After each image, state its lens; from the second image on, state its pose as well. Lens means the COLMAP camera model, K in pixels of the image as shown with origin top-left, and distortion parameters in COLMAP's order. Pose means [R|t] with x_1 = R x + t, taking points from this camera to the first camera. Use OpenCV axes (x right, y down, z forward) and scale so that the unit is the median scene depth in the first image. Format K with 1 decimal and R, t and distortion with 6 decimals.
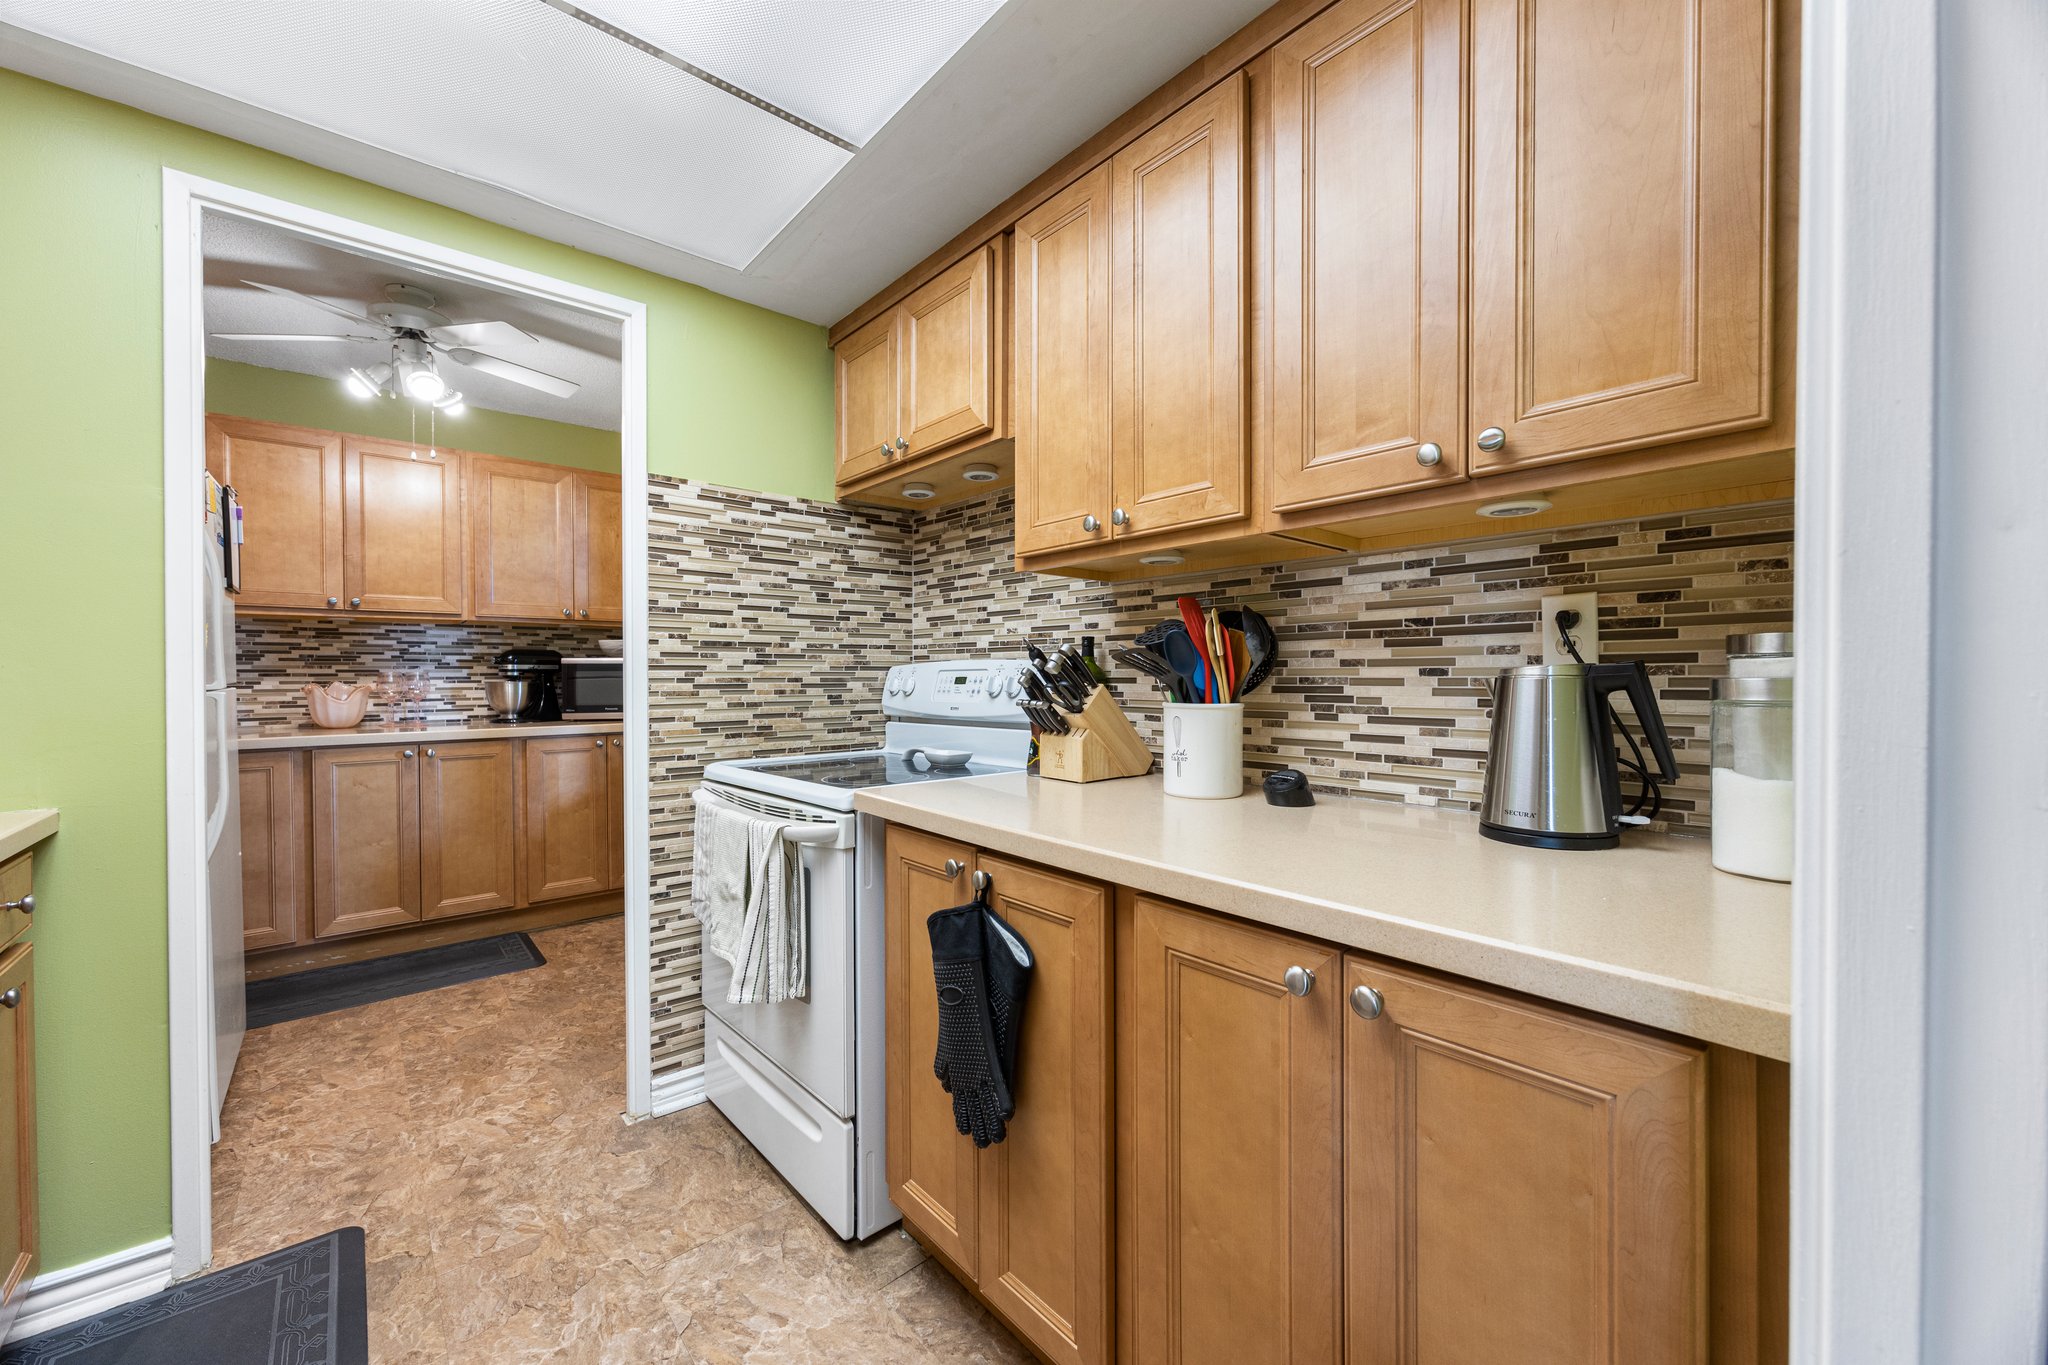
lens RADIAL K [[785.0, 0, 1037.4], [0, 785.0, 683.1], [0, 0, 1]] dist [-0.002245, 0.002758]
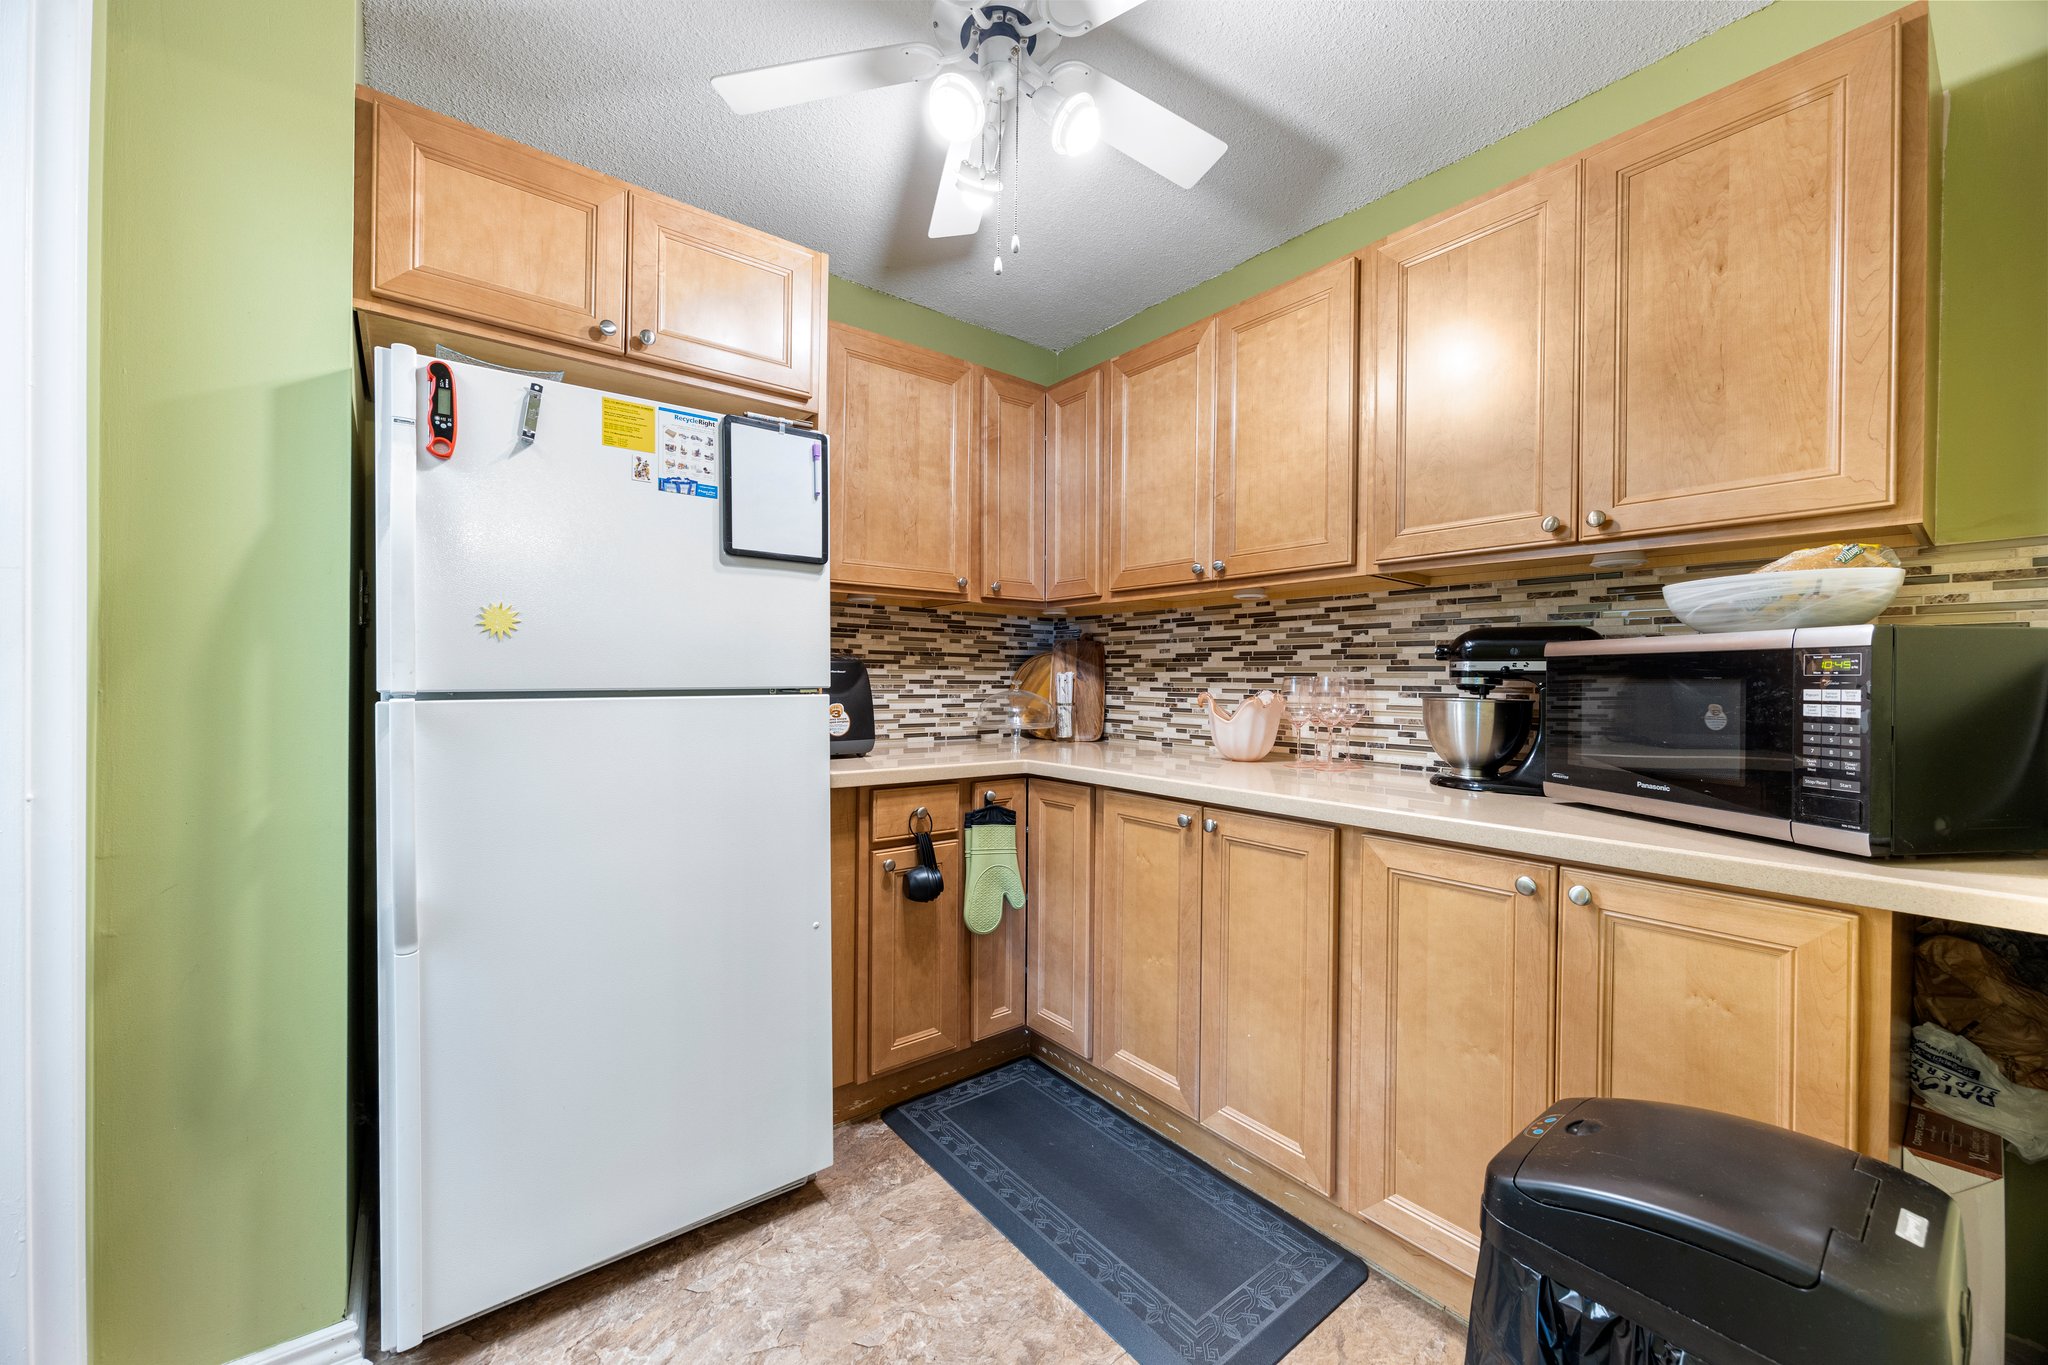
lens RADIAL K [[785.0, 0, 1059.2], [0, 785.0, 676.0], [0, 0, 1]] dist [-0.002245, 0.002758]
pose [[-0.062662, -0.000865, -0.998034, -0.300514], [-0.021901, 0.999760, 0.000509, -0.015501], [0.997794, 0.021890, -0.062666, 1.237259]]
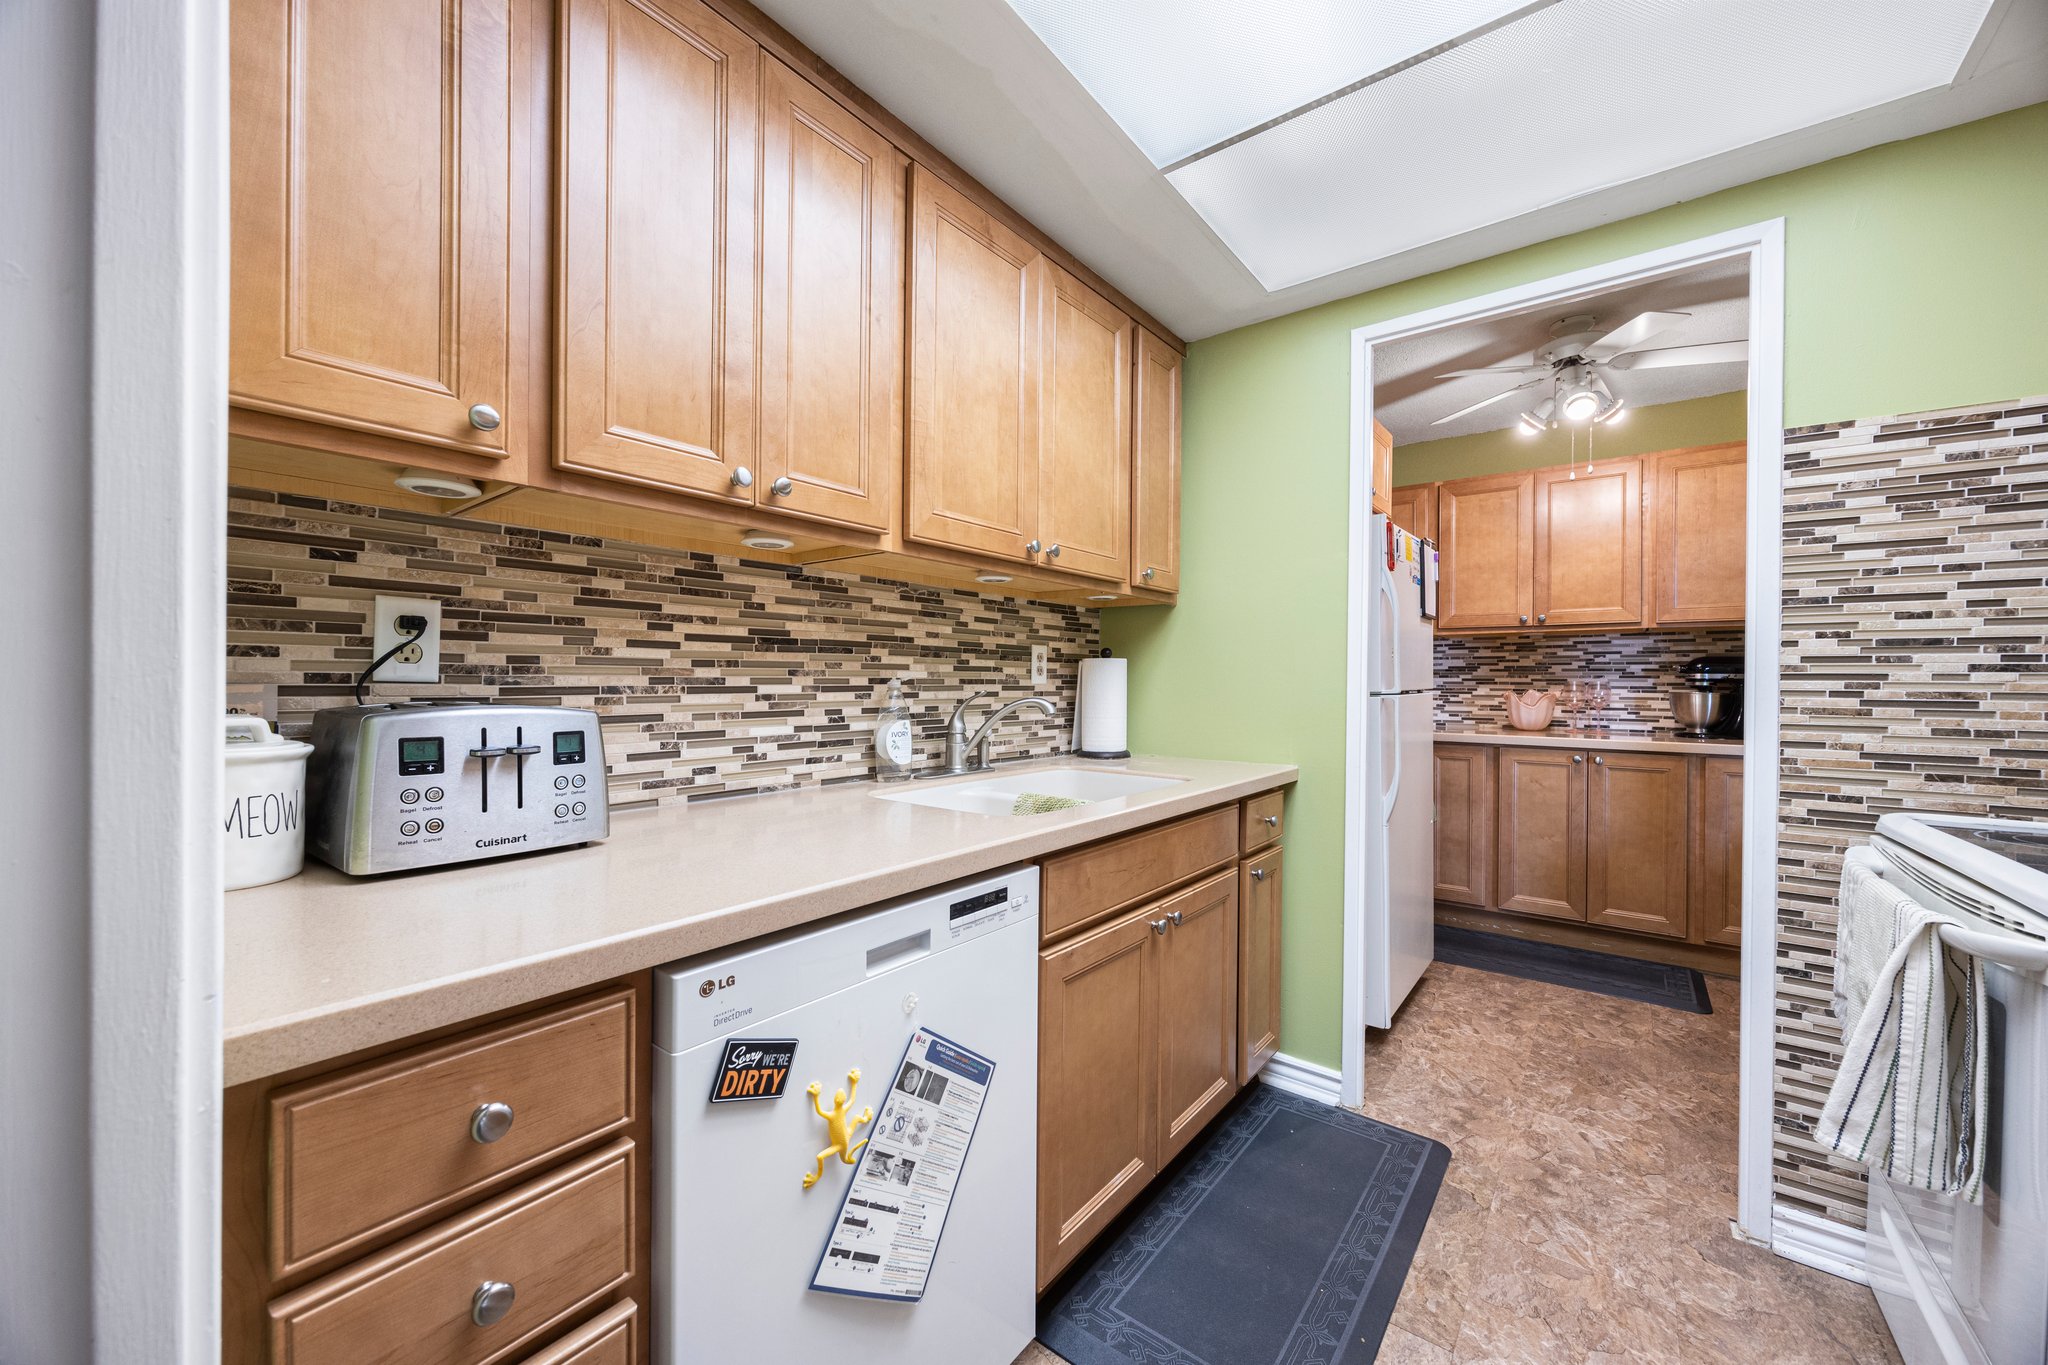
lens RADIAL K [[785.0, 0, 1018.6], [0, 785.0, 682.0], [0, 0, 1]] dist [-0.002245, 0.002758]
pose [[0.181771, 0.005729, -0.983324, 0.124264], [-0.019019, 0.999816, 0.002310, -0.001571], [0.983157, 0.018282, 0.181847, 0.094168]]
